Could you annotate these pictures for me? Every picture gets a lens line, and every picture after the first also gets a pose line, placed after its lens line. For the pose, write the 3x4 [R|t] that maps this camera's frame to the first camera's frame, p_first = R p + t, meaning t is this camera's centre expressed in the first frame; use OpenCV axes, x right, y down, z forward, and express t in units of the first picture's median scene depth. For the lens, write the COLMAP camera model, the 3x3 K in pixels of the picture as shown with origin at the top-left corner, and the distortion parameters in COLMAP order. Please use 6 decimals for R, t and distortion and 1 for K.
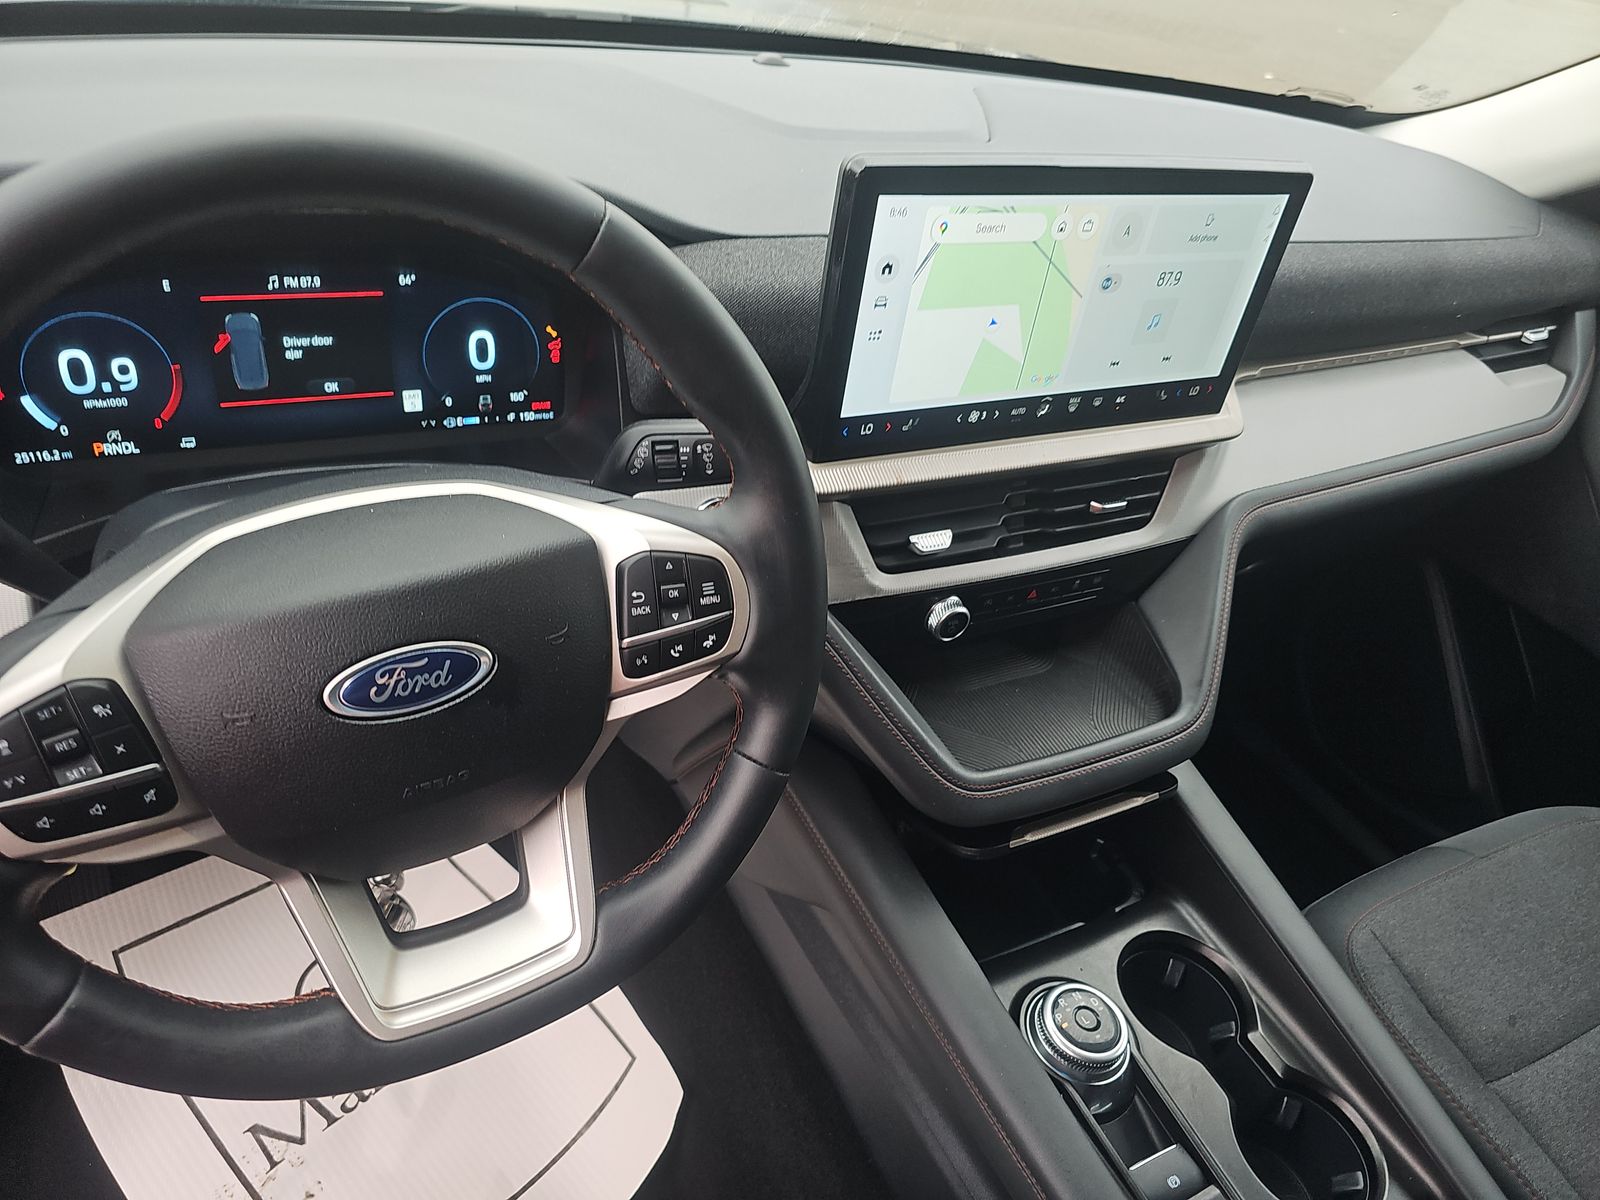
lens RADIAL K [[1081.0, 0, 785.8], [0, 1081.0, 588.1], [0, 0, 1]] dist [0.036507, -0.041890]
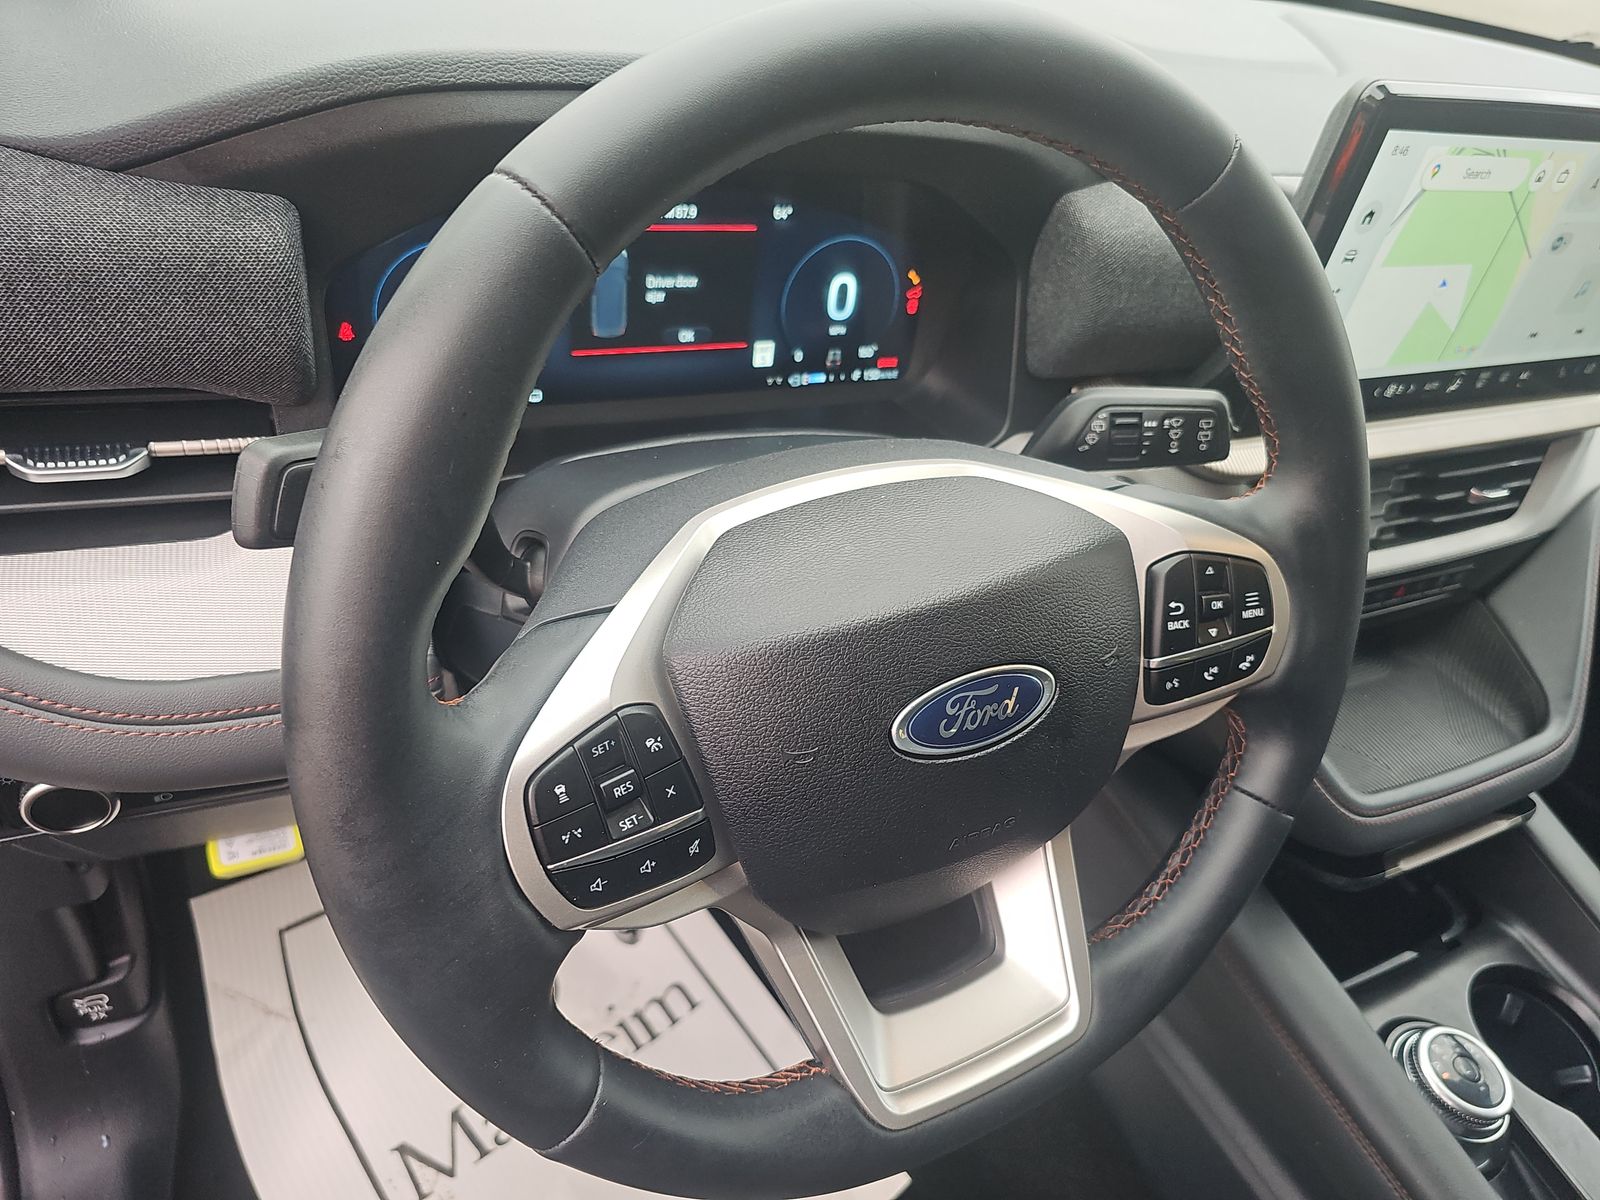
lens RADIAL K [[1081.0, 0, 767.3], [0, 1081.0, 581.2], [0, 0, 1]] dist [0.036507, -0.041890]
pose [[0.999459, 0.032731, 0.003150, -0.370089], [-0.032835, 0.998566, 0.042280, -0.030187], [-0.001761, -0.042361, 0.999101, 0.137839]]
